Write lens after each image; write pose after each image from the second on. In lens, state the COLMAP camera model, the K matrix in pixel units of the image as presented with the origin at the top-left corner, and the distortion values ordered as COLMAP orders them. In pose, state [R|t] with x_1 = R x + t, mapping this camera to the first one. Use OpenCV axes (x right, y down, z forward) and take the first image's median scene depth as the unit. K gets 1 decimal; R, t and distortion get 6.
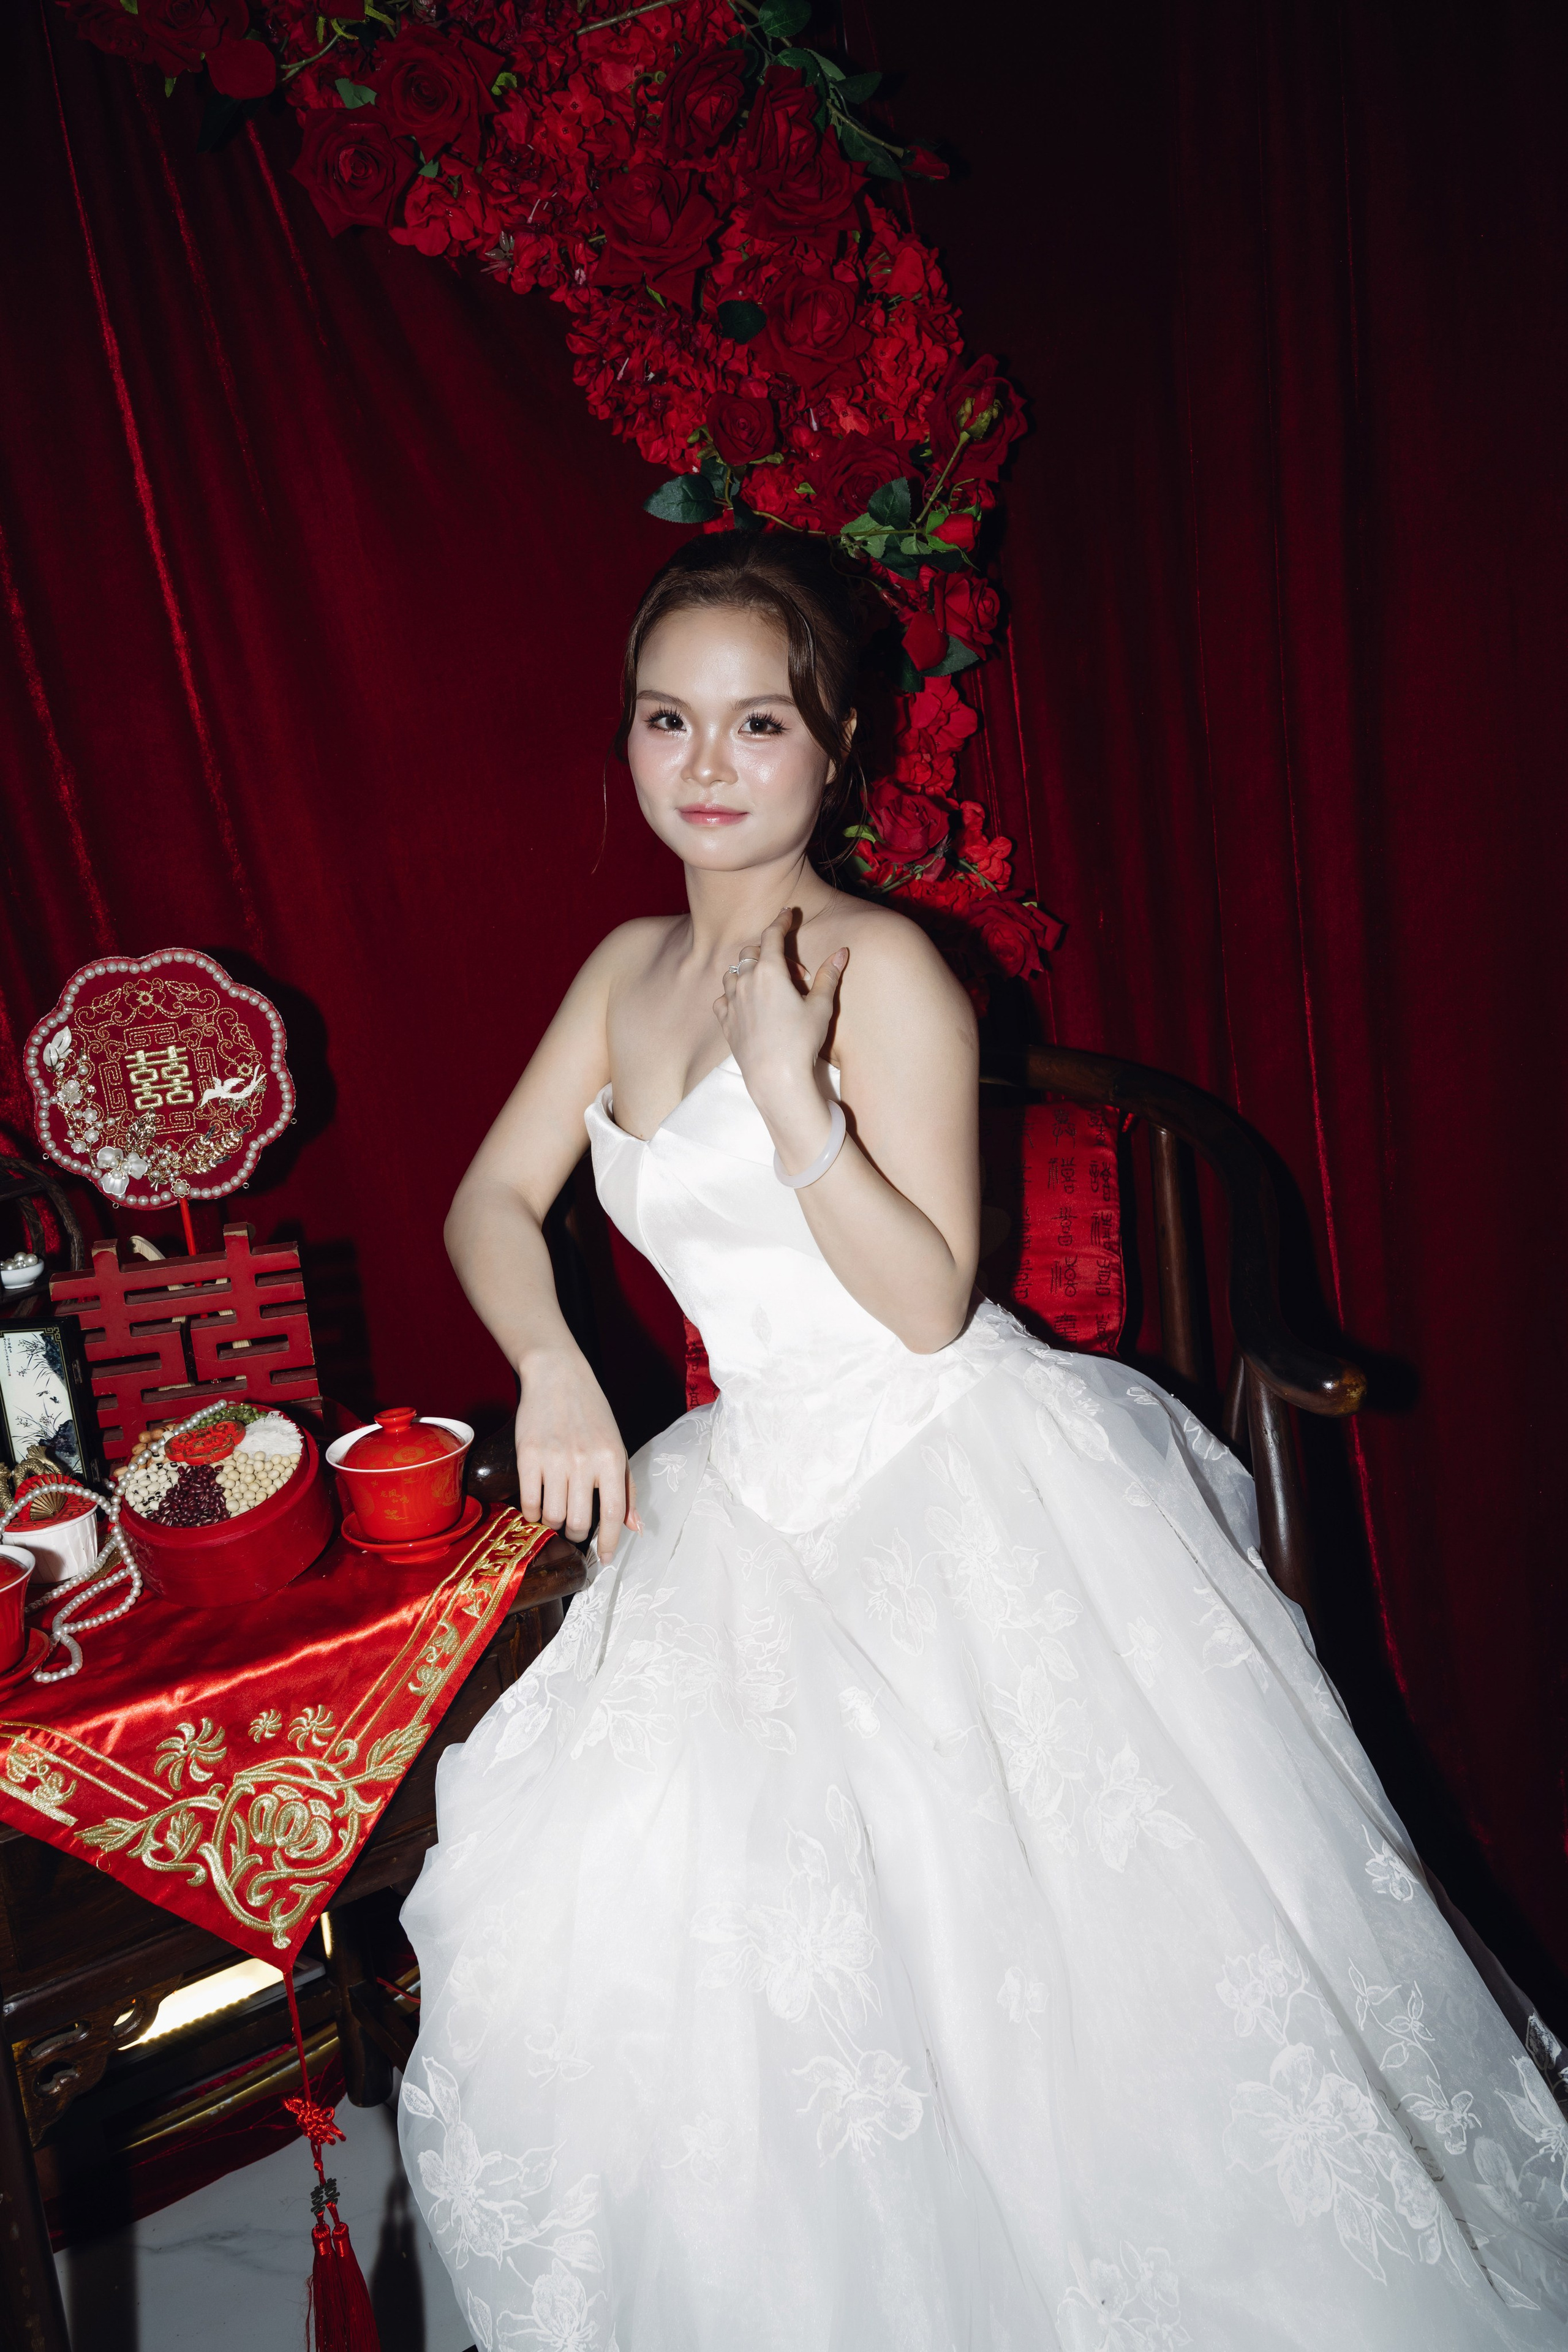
lens RADIAL K [[2110.4, 0, 796.1], [0, 2110.4, 1195.7], [0, 0, 1]] dist [-0.000900, -0.006600]
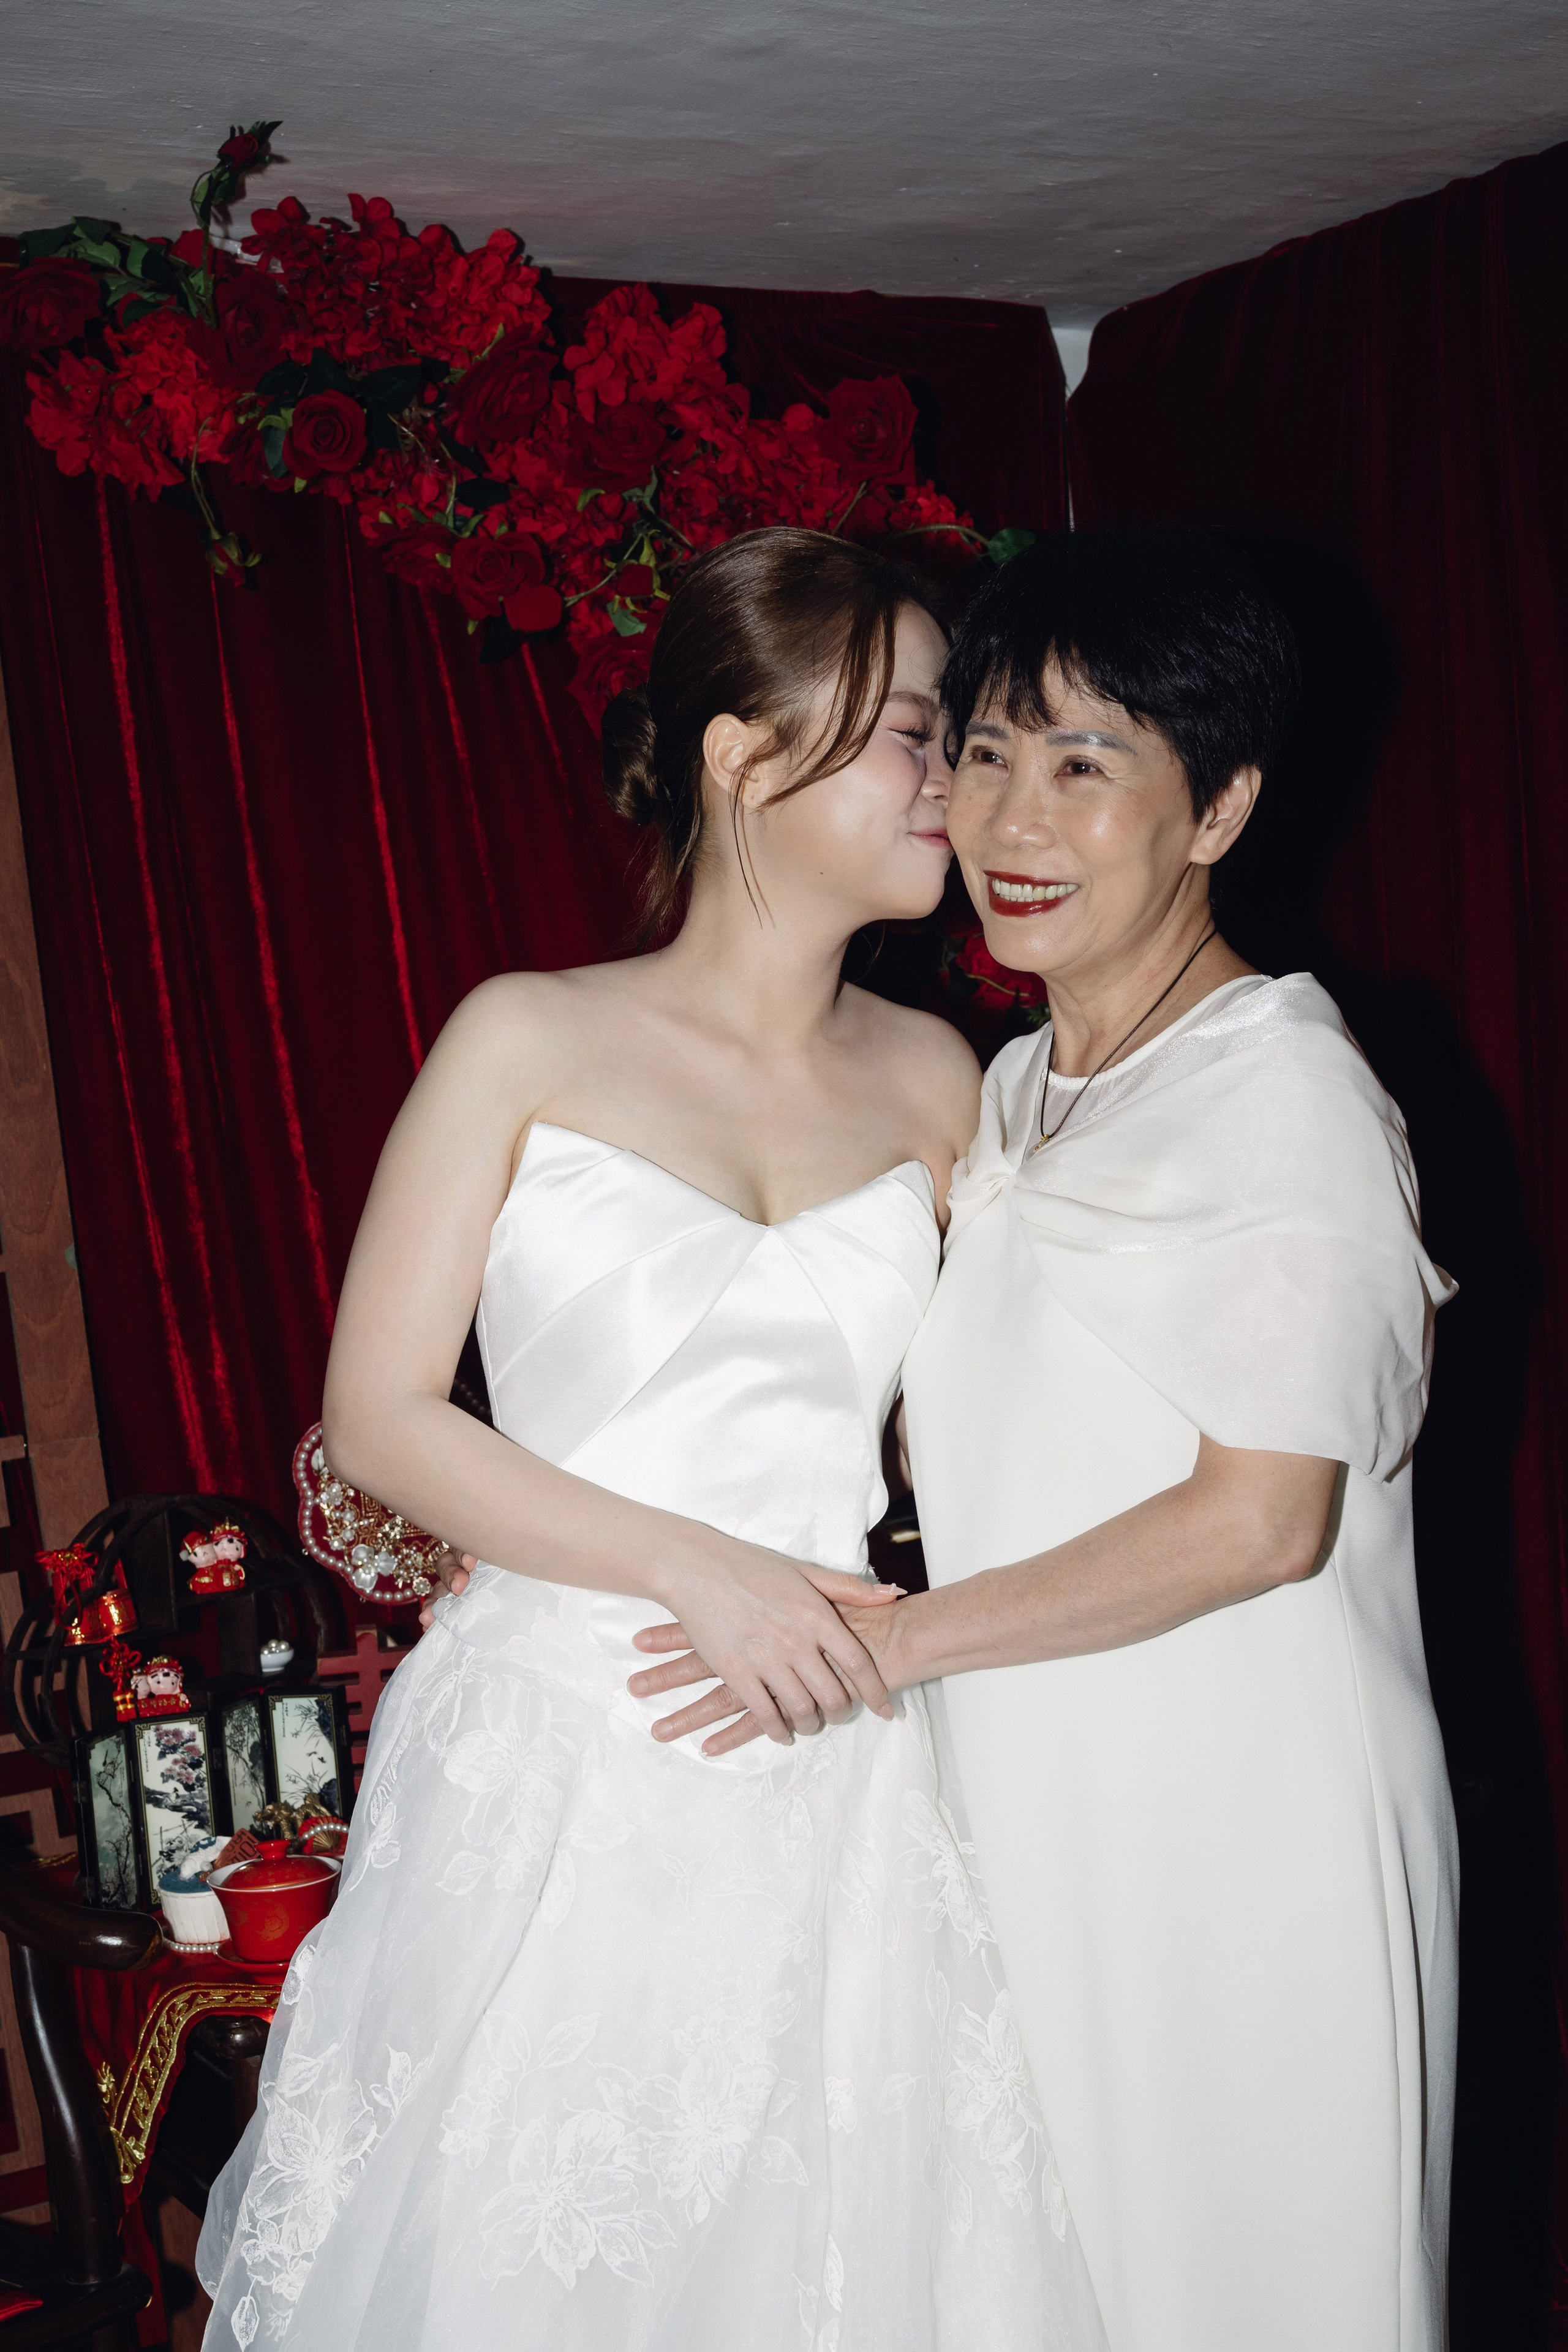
lens RADIAL K [[3137.2, 0, 801.1], [0, 3137.2, 1394.1], [0, 0, 1]] dist [0.009122, -0.016166]
pose [[0.997031, 0.033024, -0.069556, 0.014426], [-0.041142, 0.992075, -0.118721, 0.083428], [0.065084, 0.121230, 0.990488, -0.616482]]
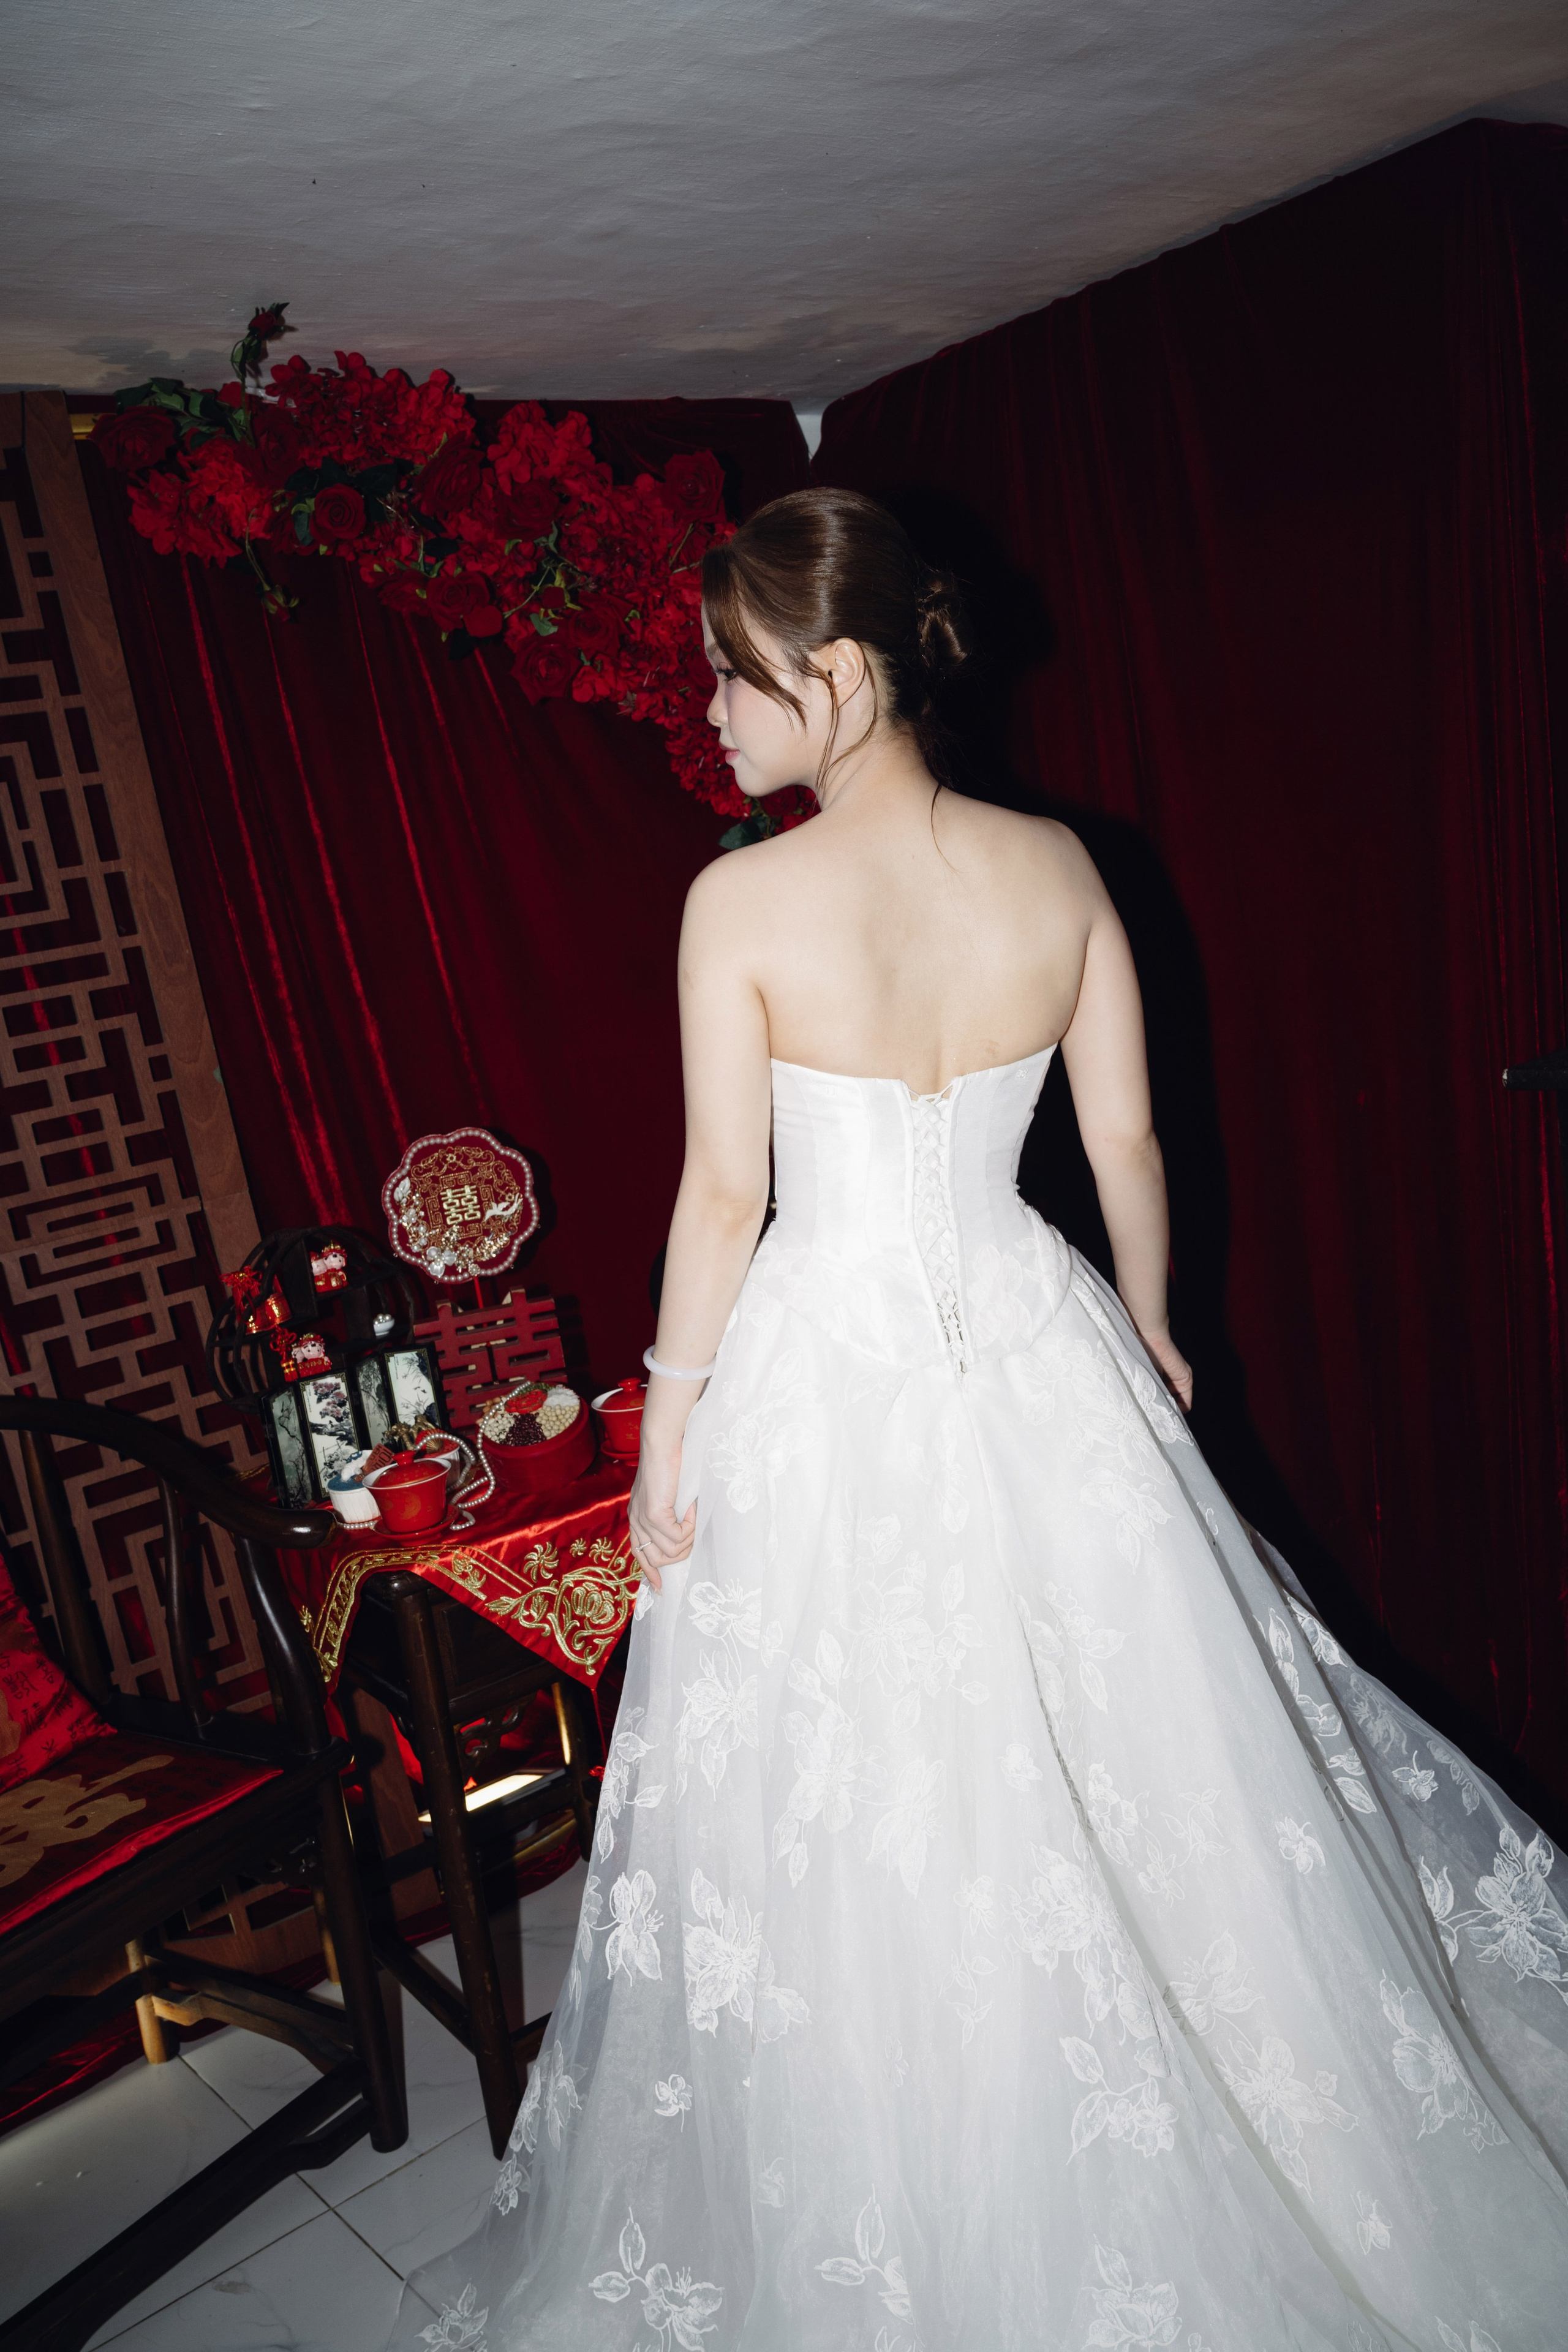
lens RADIAL K [[1917.3, 0, 800.0], [0, 1917.3, 1175.1], [0, 0, 1]] dist [-0.006589, 0.005624]
pose [[0.998231, -0.058552, 0.010302, -0.045206], [0.059158, 0.995475, -0.074364, 0.050504], [-0.005901, 0.074842, 0.997178, -0.530330]]
